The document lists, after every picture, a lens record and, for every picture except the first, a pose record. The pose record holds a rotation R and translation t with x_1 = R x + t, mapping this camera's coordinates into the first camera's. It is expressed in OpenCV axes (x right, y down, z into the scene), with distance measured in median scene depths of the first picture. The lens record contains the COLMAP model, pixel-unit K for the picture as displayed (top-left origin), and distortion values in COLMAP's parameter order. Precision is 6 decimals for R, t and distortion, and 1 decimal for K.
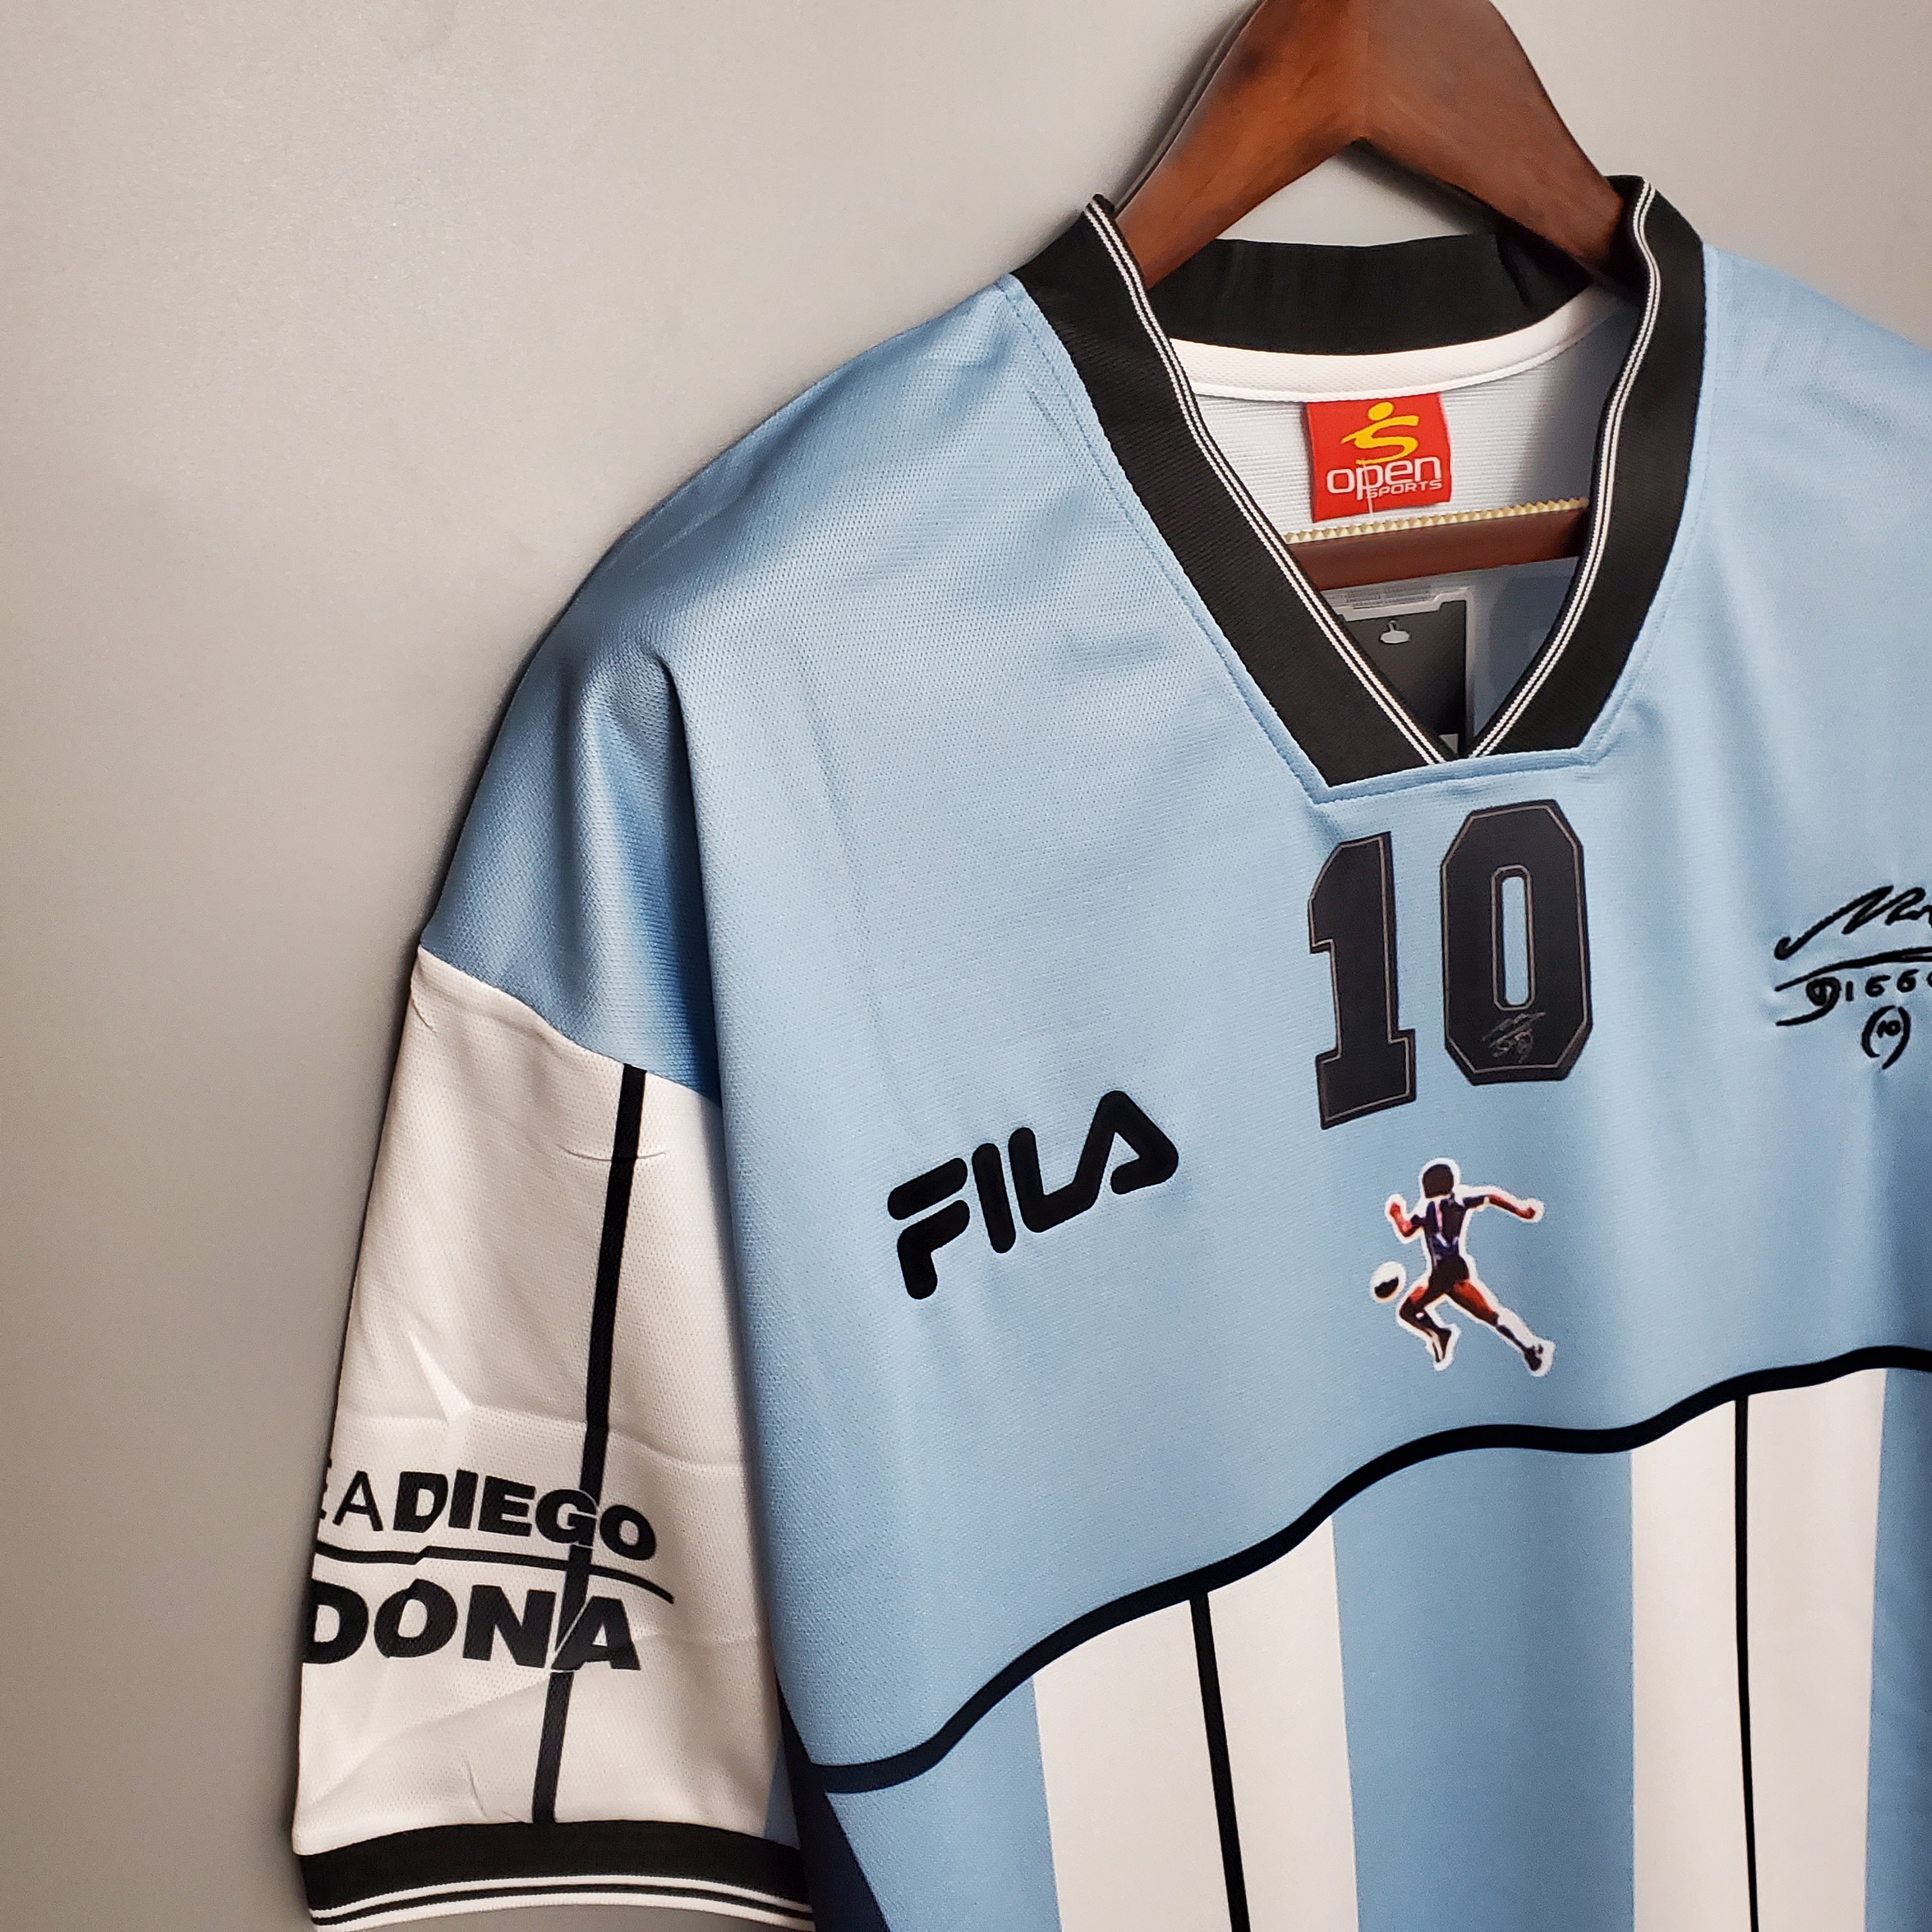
lens RADIAL K [[1949.3, 0, 966.0], [0, 1949.3, 966.0], [0, 0, 1]] dist [0.063385, -0.272112]
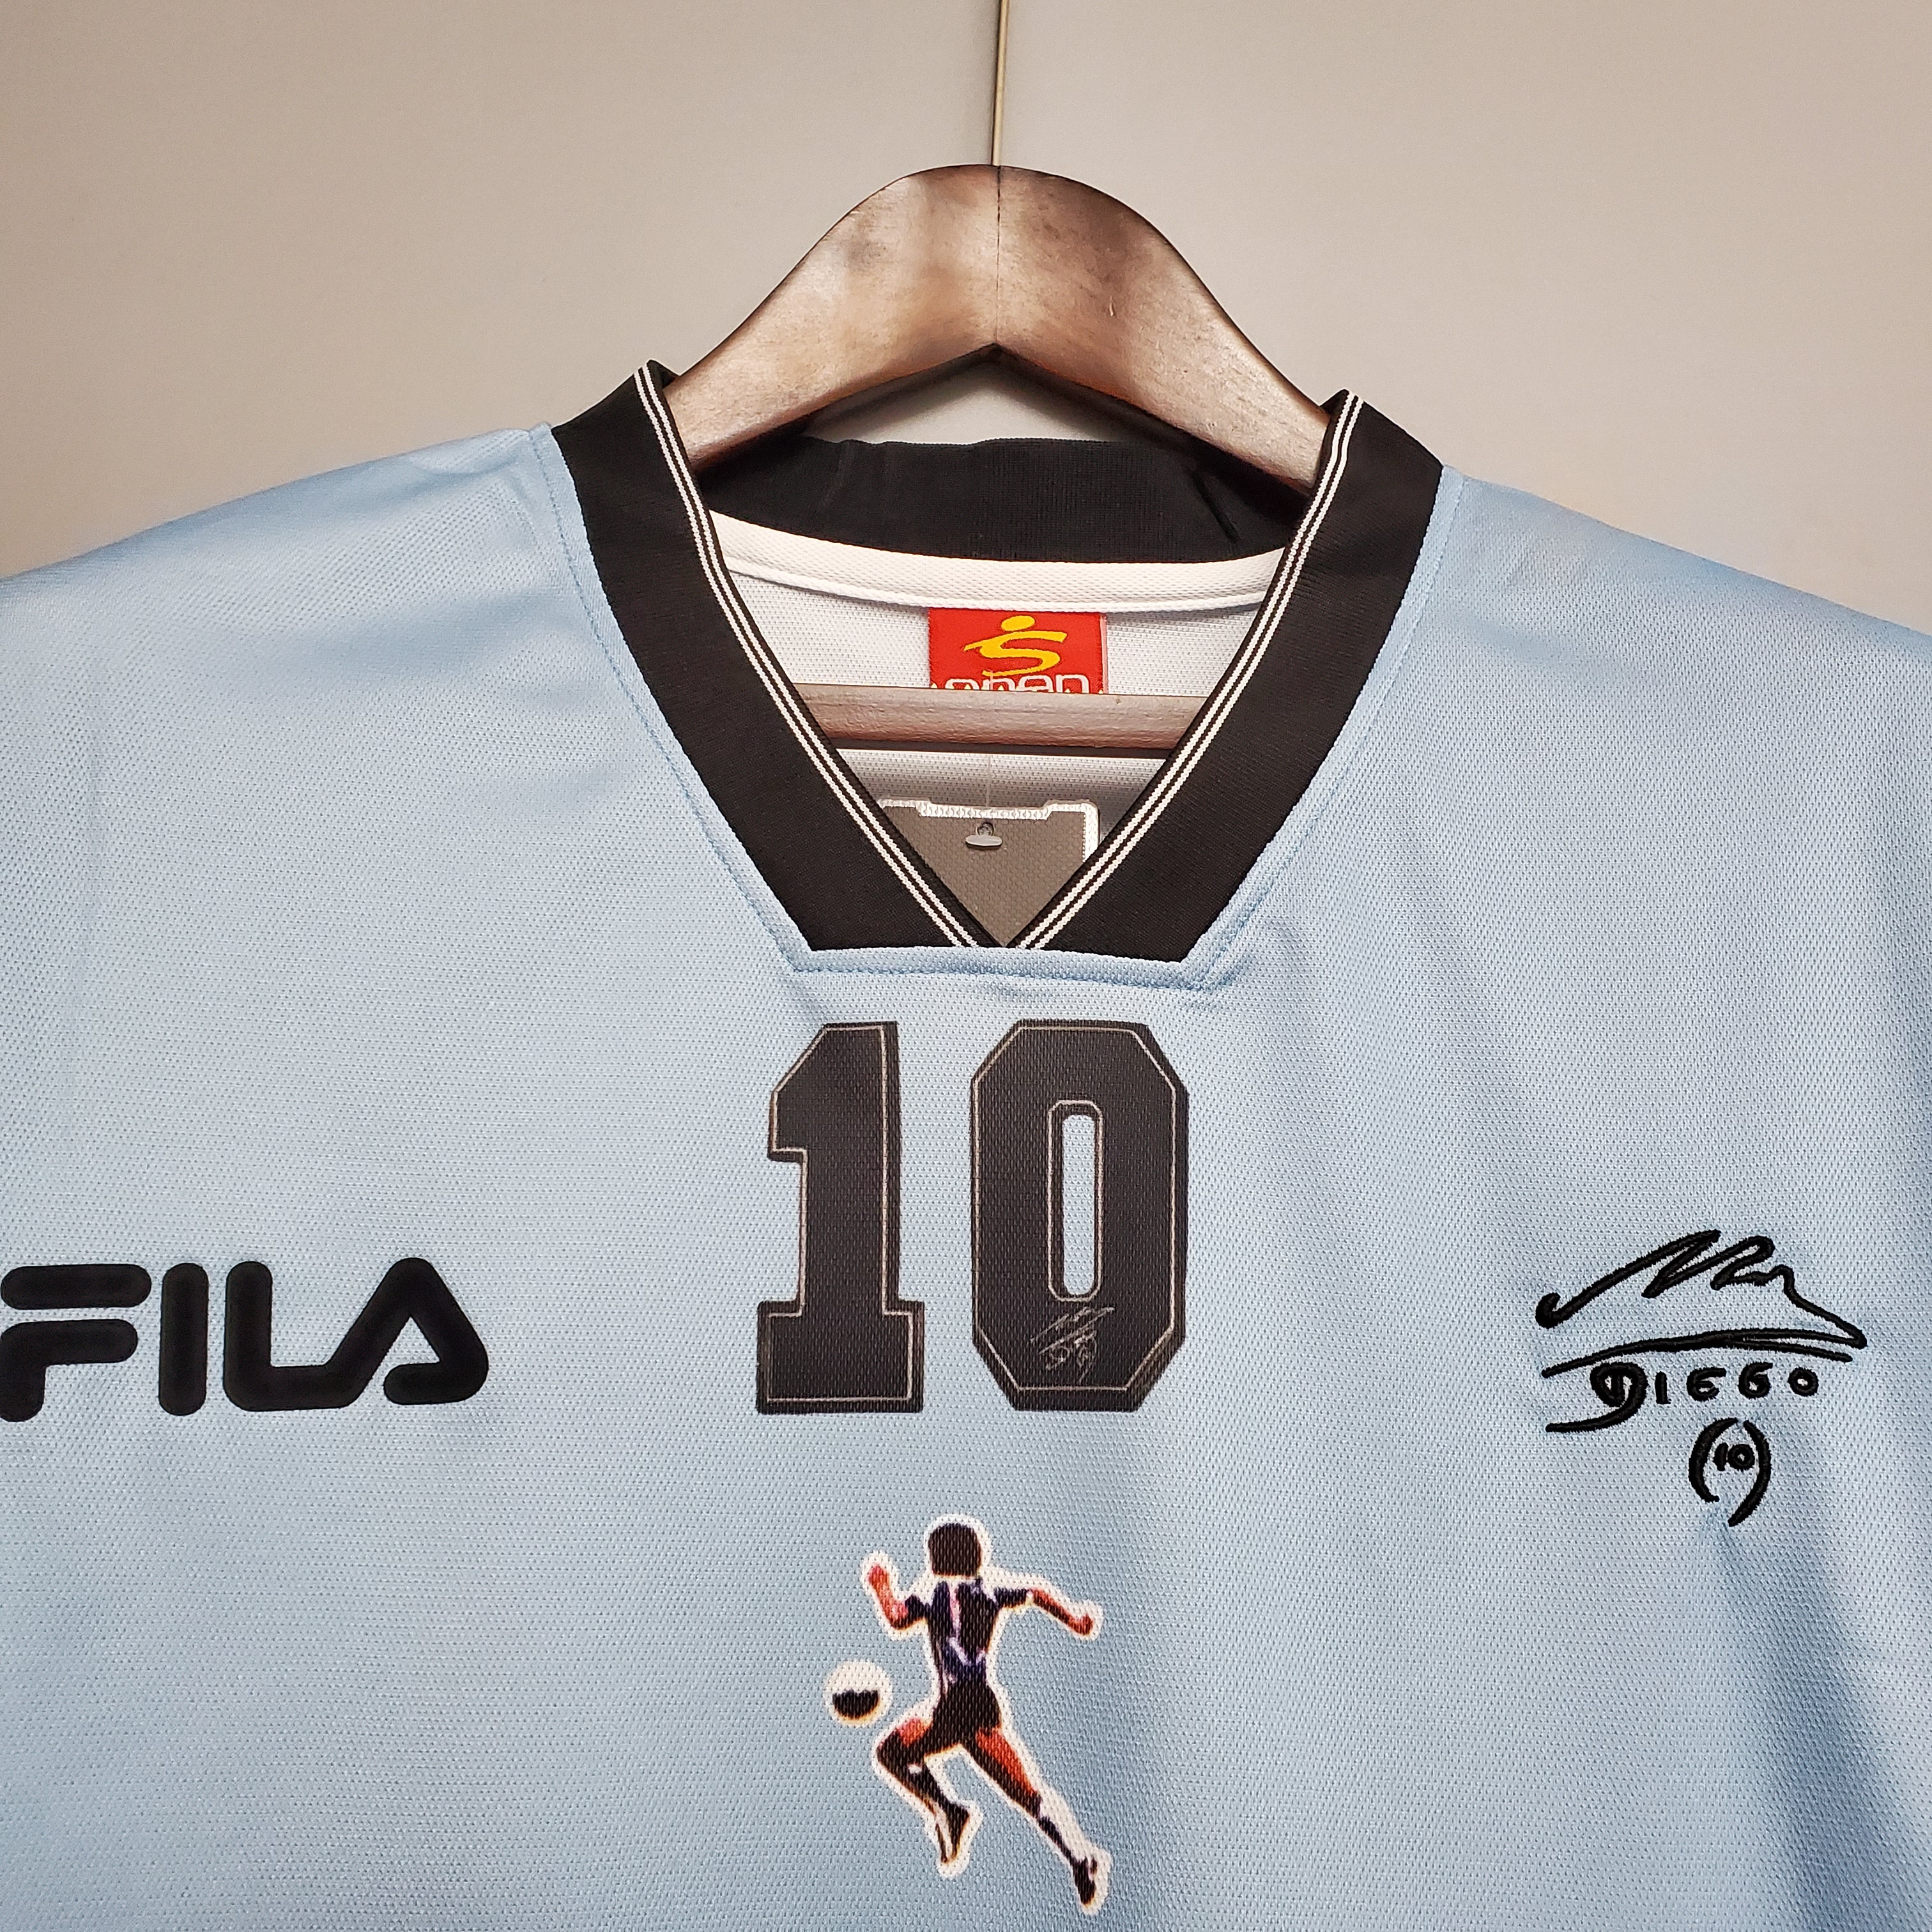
lens RADIAL K [[1873.2, 0, 966.0], [0, 1873.2, 966.0], [0, 0, 1]] dist [0.167917, -0.589316]
pose [[0.939749, 0.026243, -0.340855, 0.464890], [-0.182861, 0.881012, -0.436325, 0.217992], [0.288848, 0.472365, 0.832729, 0.346255]]
